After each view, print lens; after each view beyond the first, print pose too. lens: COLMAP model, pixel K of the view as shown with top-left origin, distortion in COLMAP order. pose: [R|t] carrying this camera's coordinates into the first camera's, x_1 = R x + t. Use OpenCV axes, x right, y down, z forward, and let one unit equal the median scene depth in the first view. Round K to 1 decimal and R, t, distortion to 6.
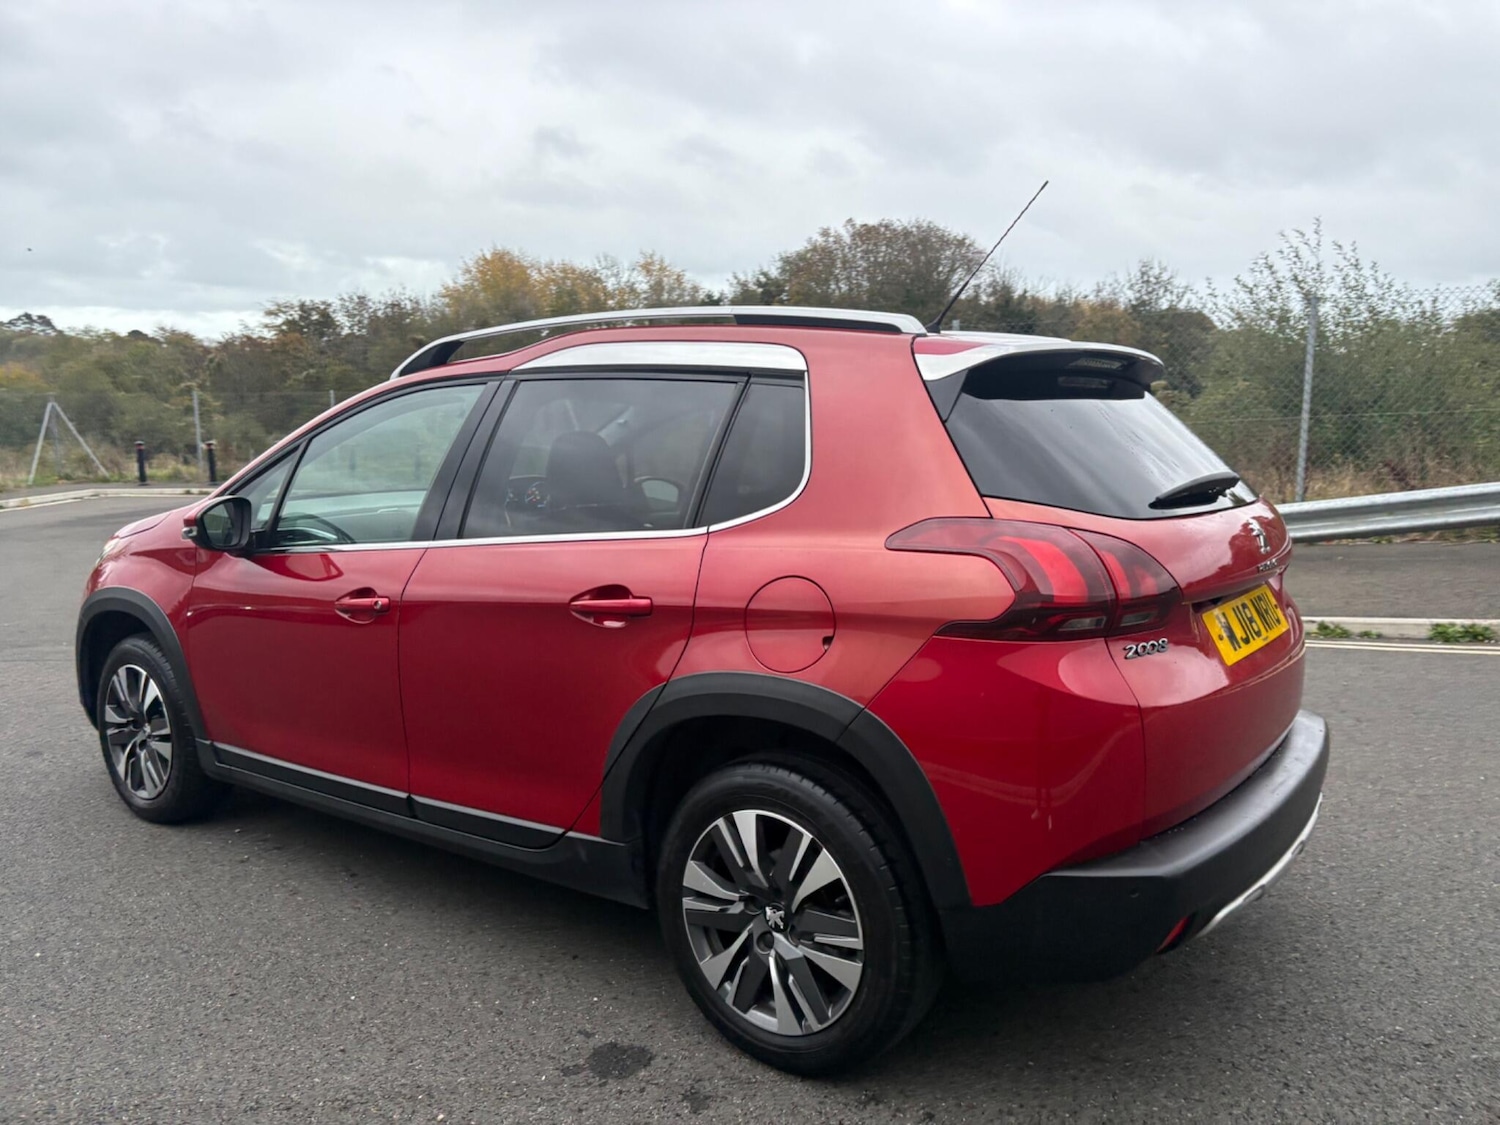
lens RADIAL K [[1149.1, 0, 751.1], [0, 1149.1, 579.2], [0, 0, 1]] dist [0.047802, -0.053630]
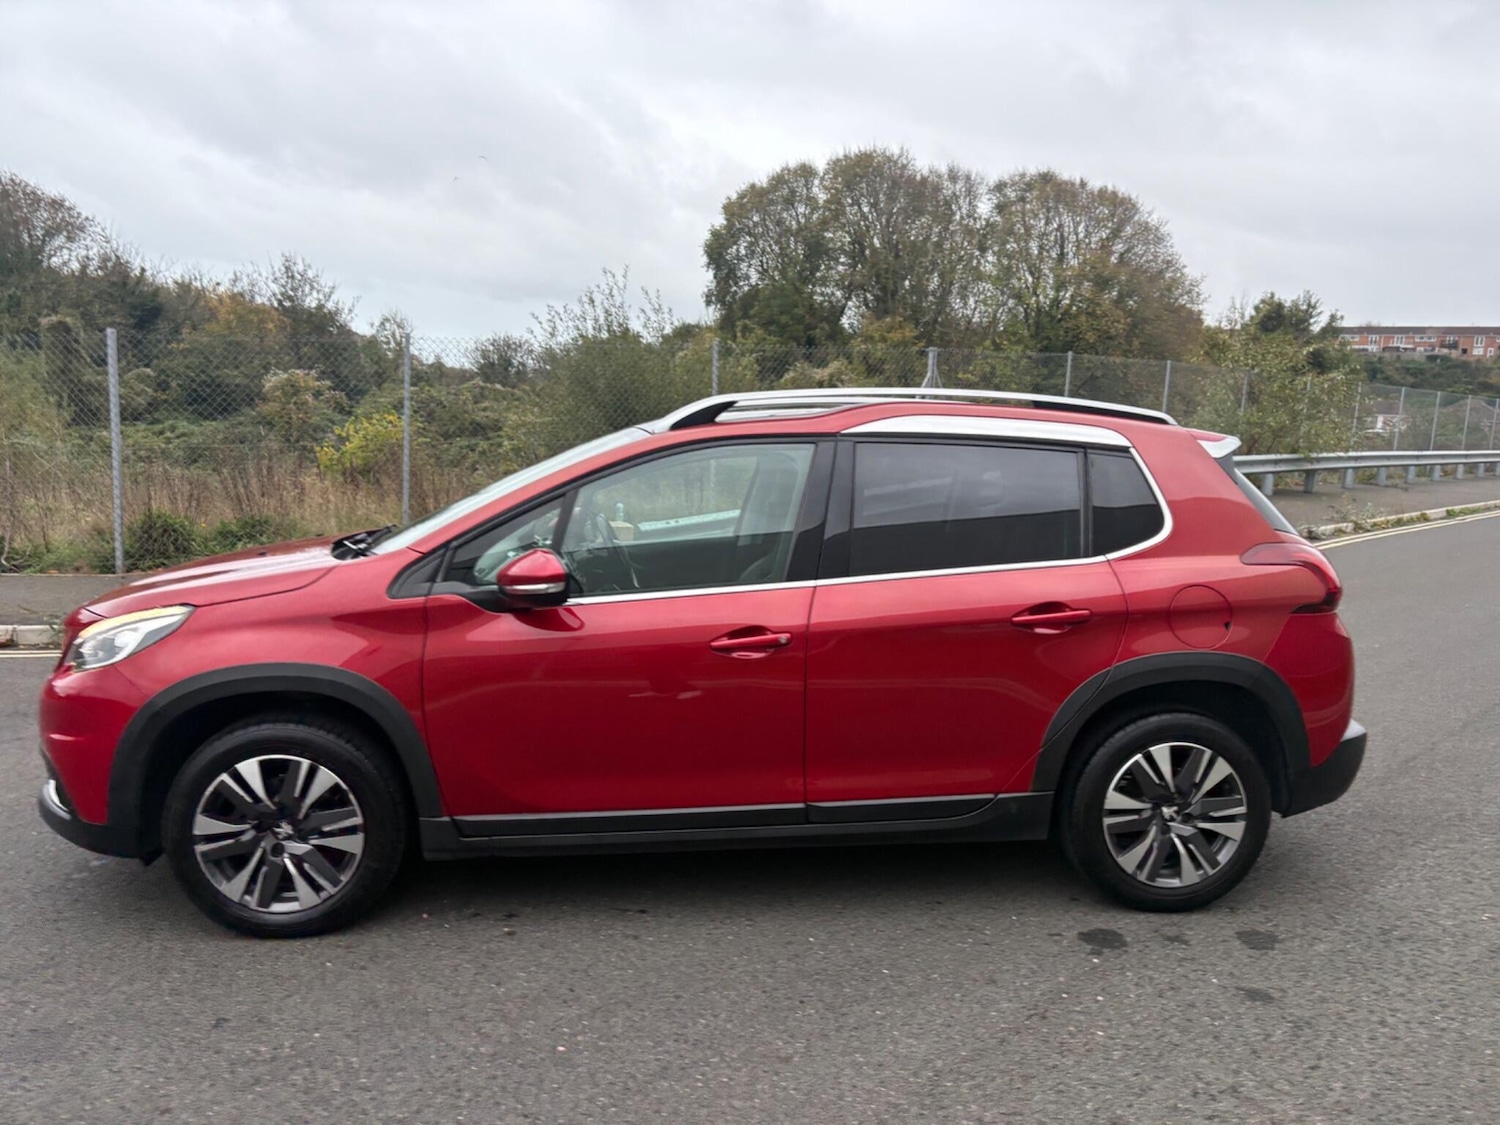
lens RADIAL K [[1173.1, 0, 748.6], [0, 1173.1, 578.9], [0, 0, 1]] dist [0.049468, -0.048128]
pose [[0.731941, -0.065166, 0.678245, -1.174803], [0.064597, 0.997569, 0.026136, -0.072493], [-0.678299, 0.024683, 0.734371, 0.195219]]
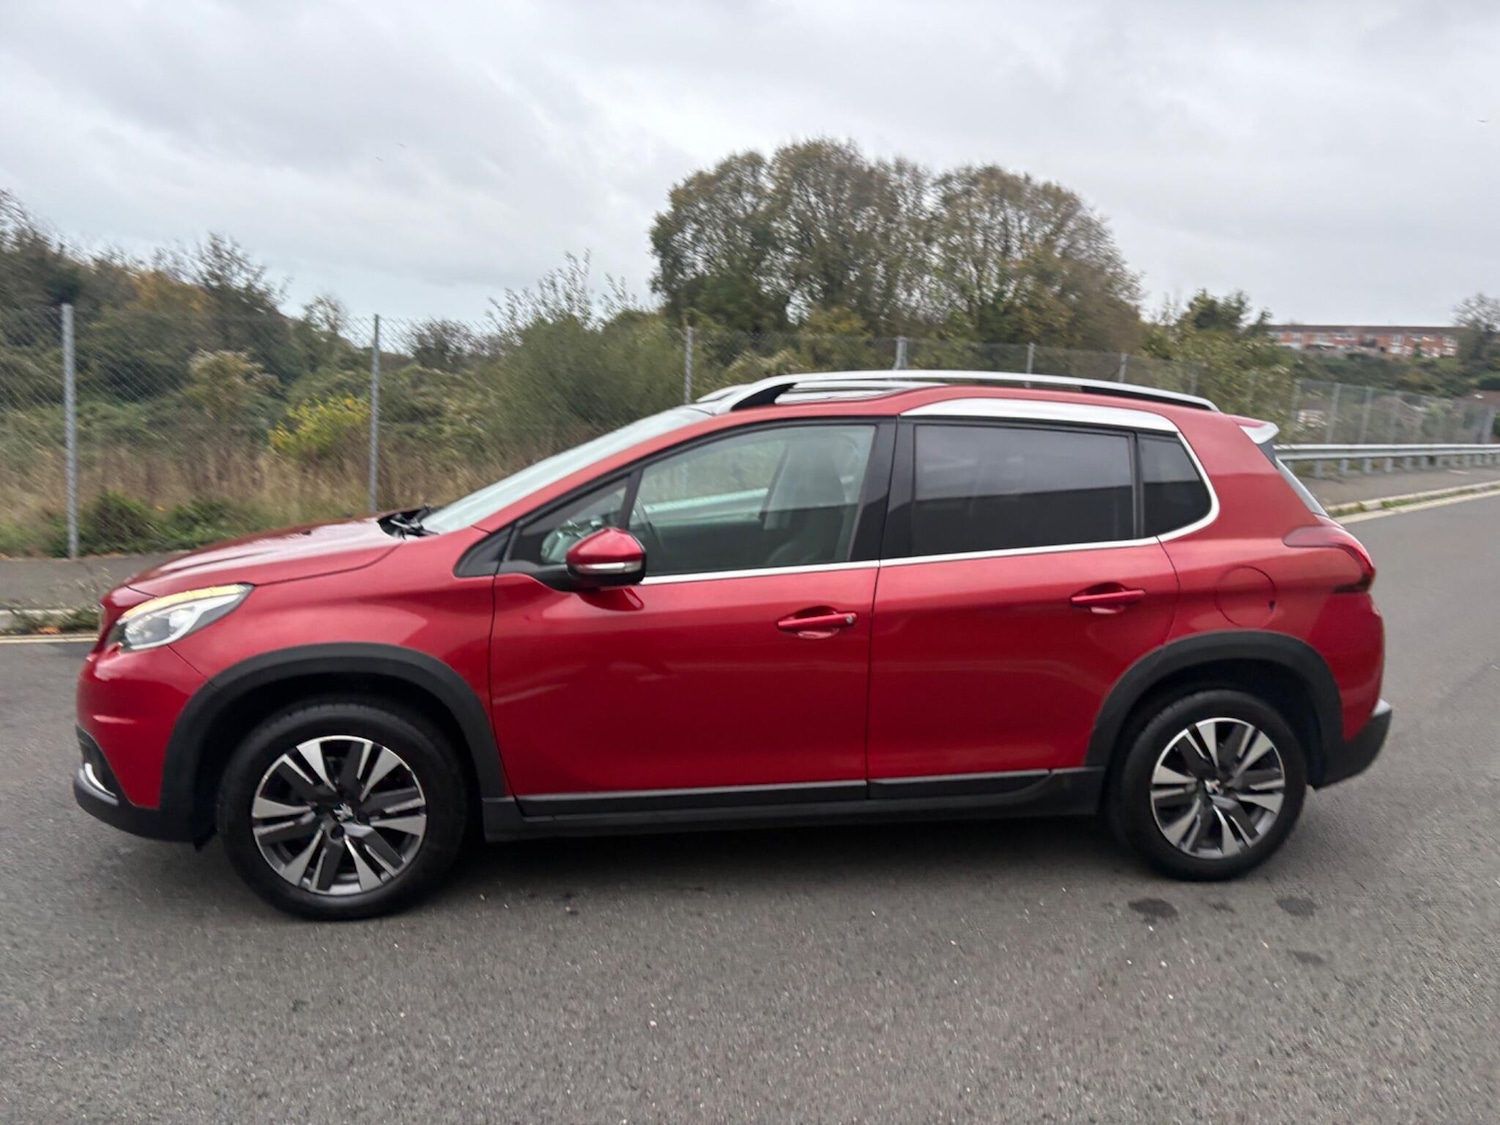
lens RADIAL K [[1173.0, 0, 762.8], [0, 1173.0, 582.4], [0, 0, 1]] dist [0.043933, -0.050247]
pose [[0.686377, -0.072705, 0.723602, -1.276120], [0.061300, 0.997233, 0.042052, -0.071295], [-0.724657, 0.015494, 0.688935, 0.282120]]
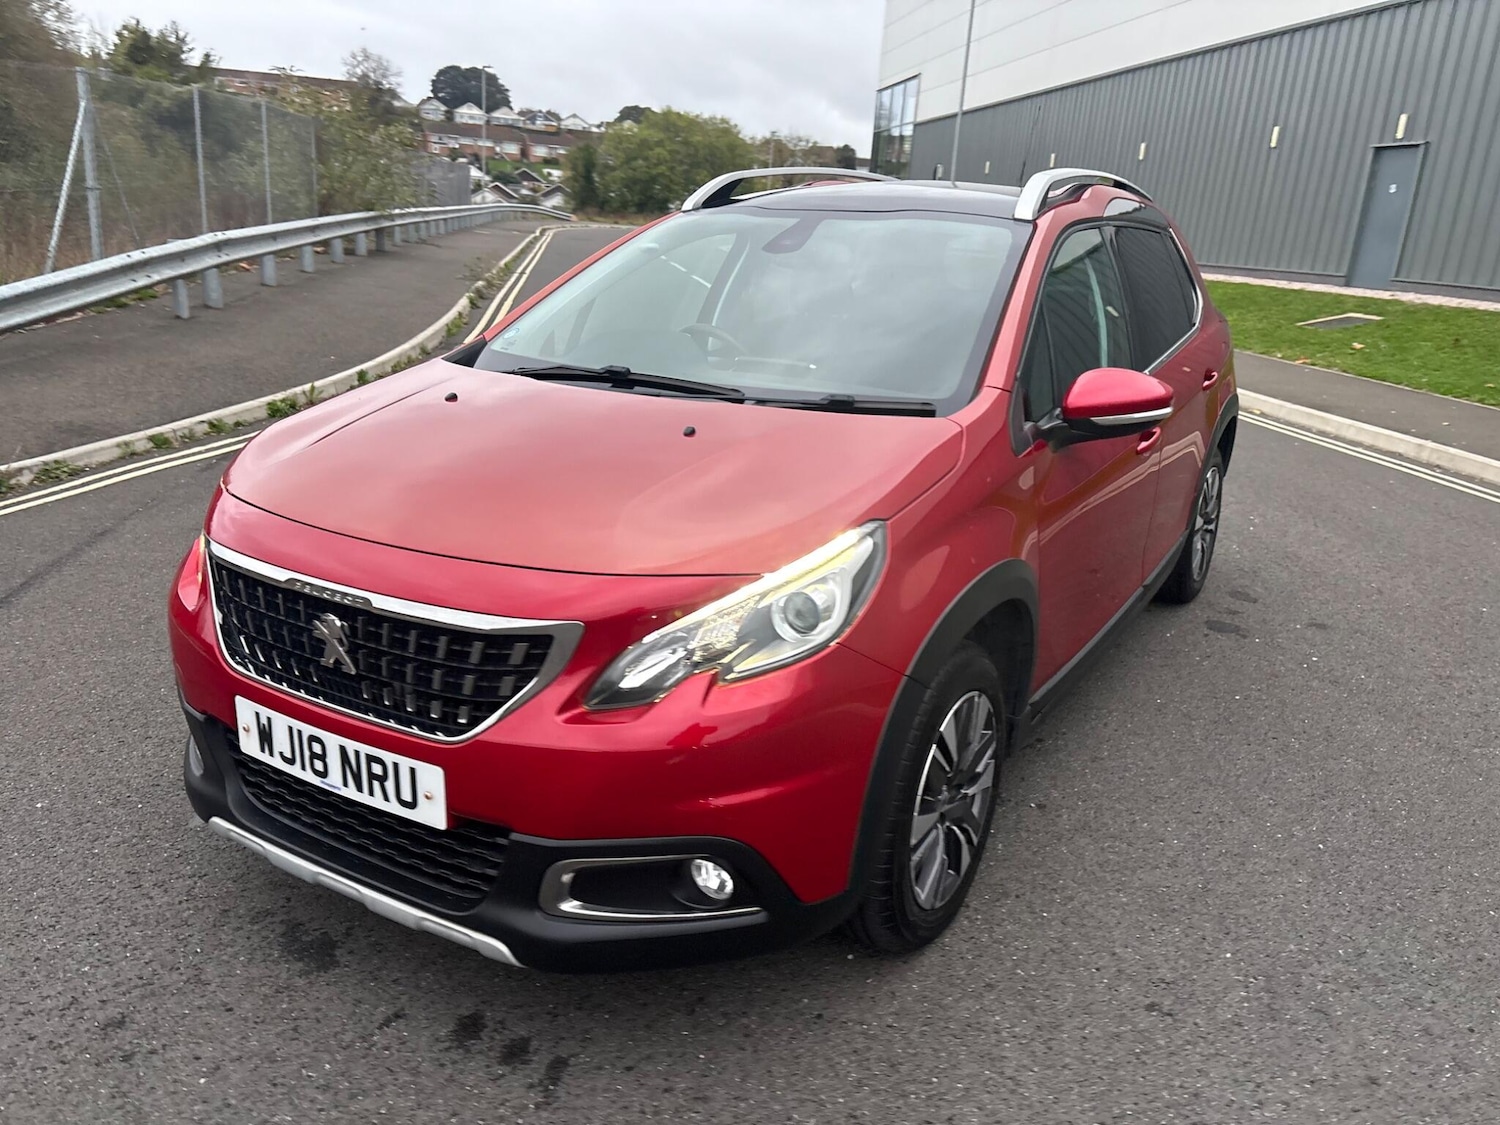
lens RADIAL K [[1171.0, 0, 795.6], [0, 1171.0, 563.9], [0, 0, 1]] dist [0.069956, -0.081714]
pose [[-0.139991, -0.282331, 0.949048, -1.493822], [0.101367, 0.949364, 0.297377, -0.251829], [-0.984950, 0.137832, -0.104284, 1.570735]]
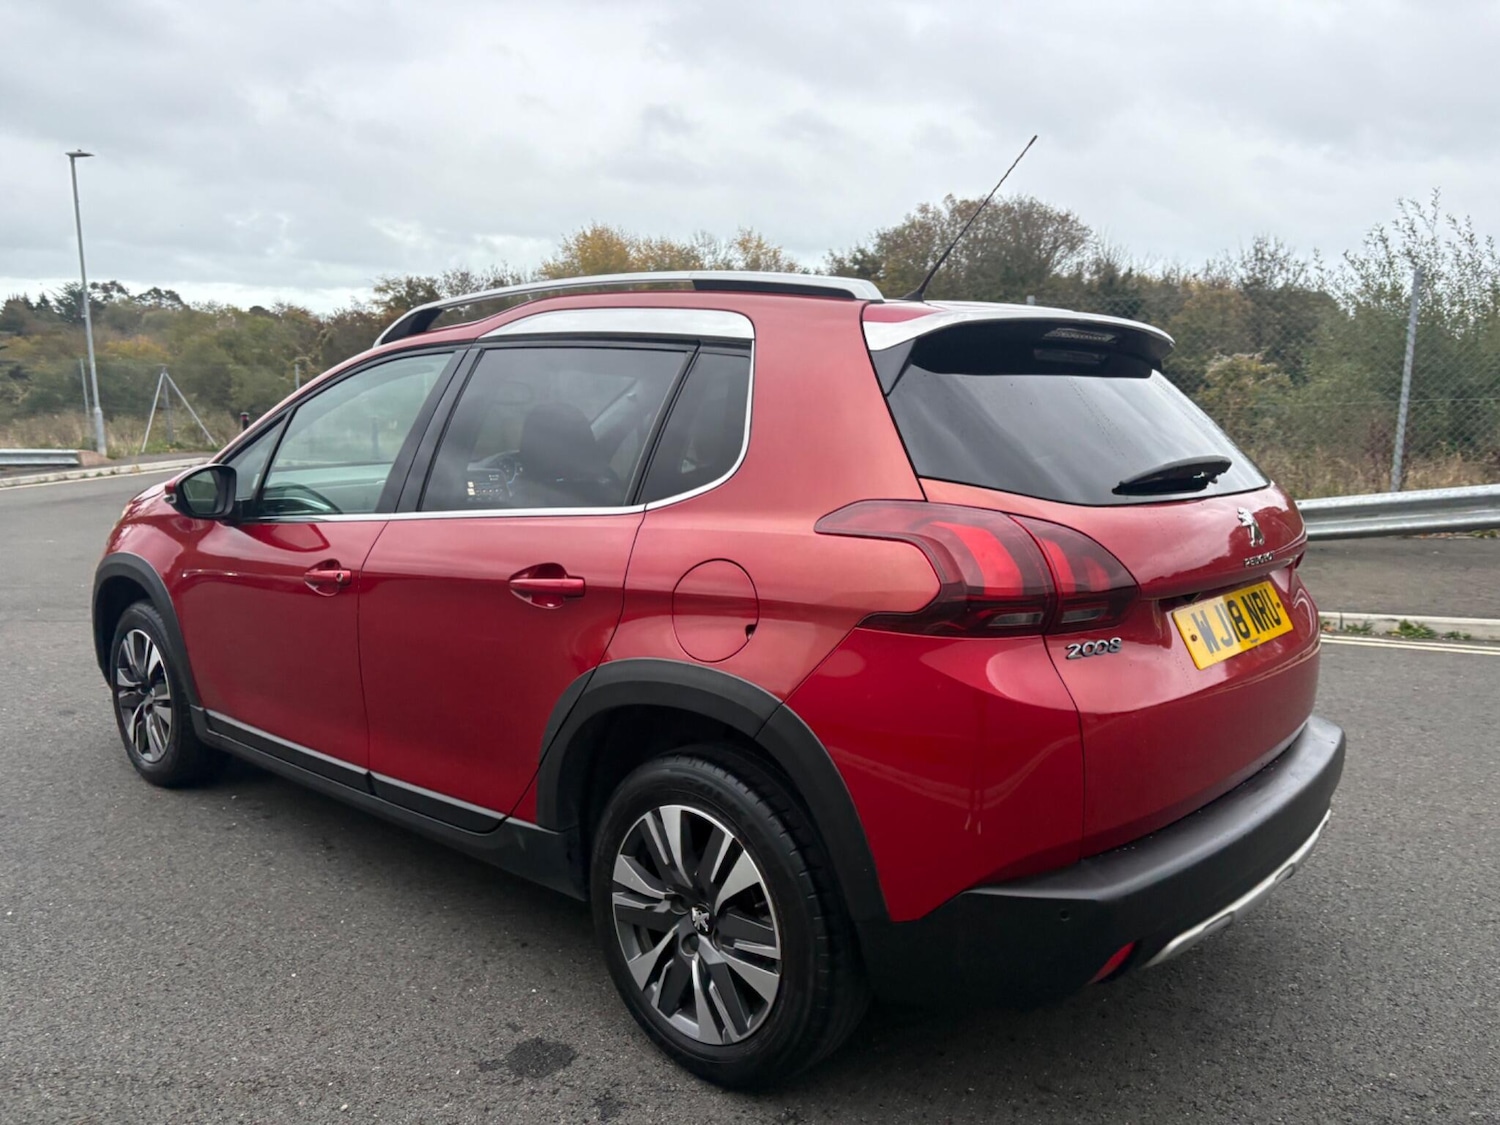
lens RADIAL K [[1147.3, 0, 742.4], [0, 1147.3, 581.9], [0, 0, 1]] dist [0.049288, -0.059160]
pose [[0.995756, 0.026446, -0.088148, 0.109173], [-0.024644, 0.999466, 0.021472, -0.003485], [0.088668, -0.019208, 0.995876, 0.056839]]
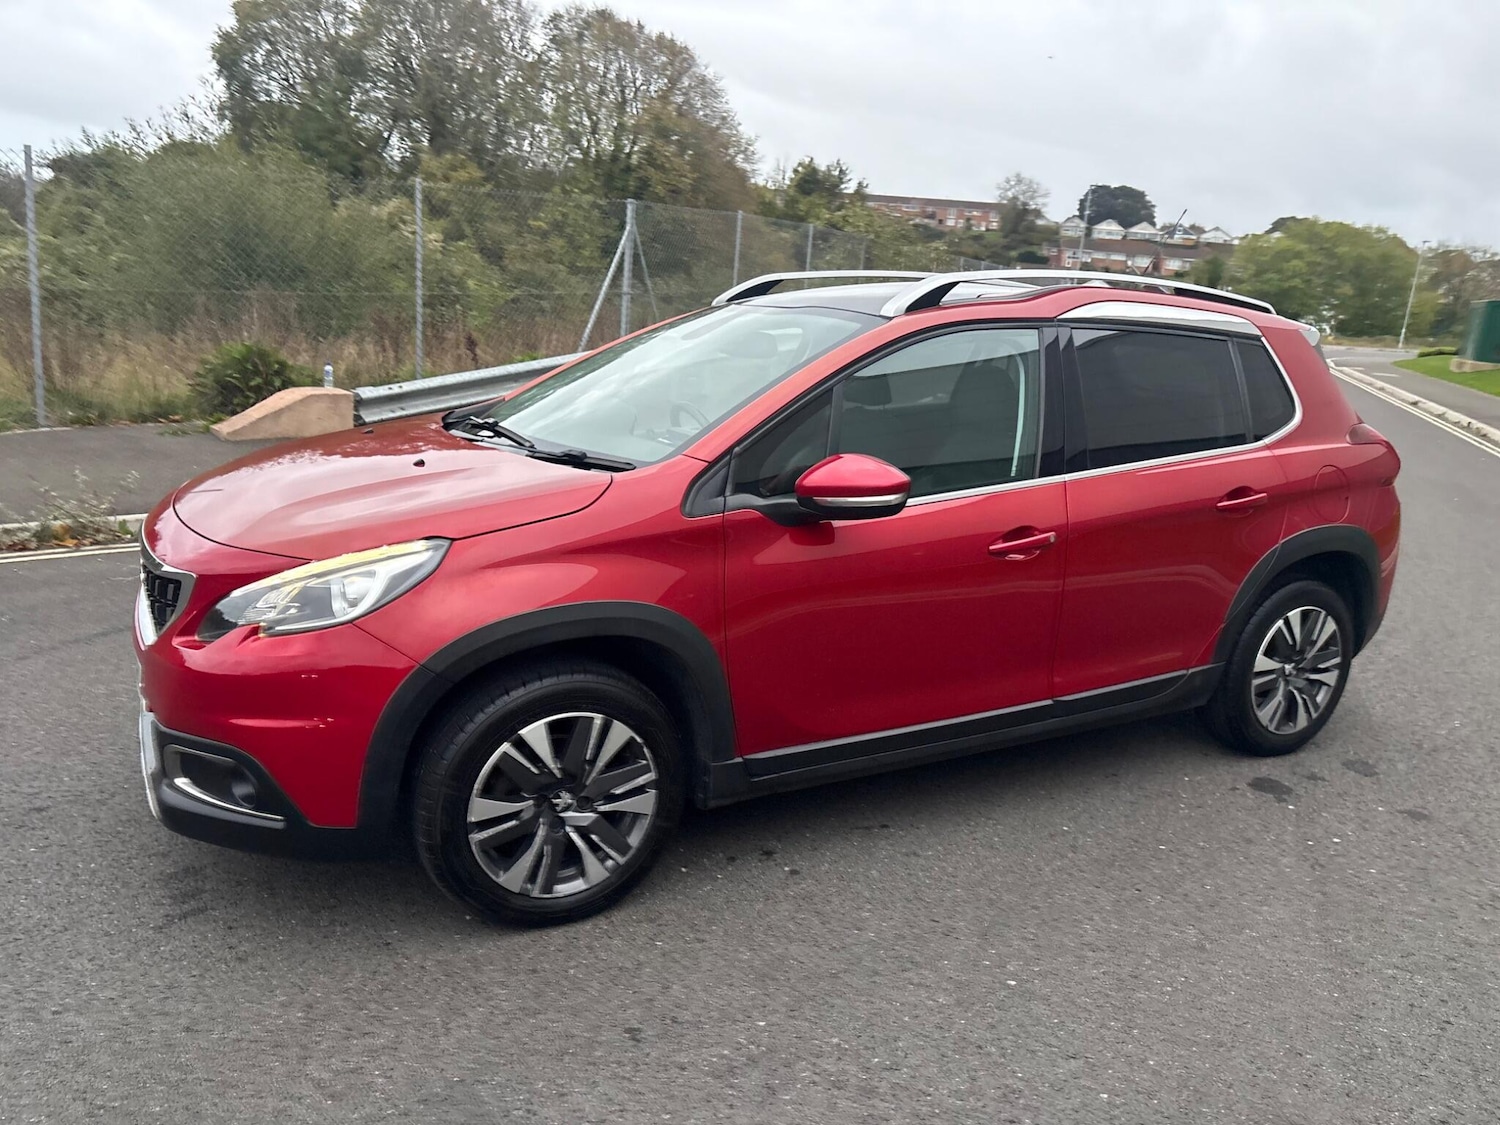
lens RADIAL K [[1173.0, 0, 762.8], [0, 1173.0, 582.4], [0, 0, 1]] dist [0.043933, -0.050247]
pose [[0.393553, -0.193583, 0.898689, -1.516255], [0.070604, 0.981055, 0.180406, -0.165491], [-0.916587, -0.007549, 0.399765, 0.849052]]
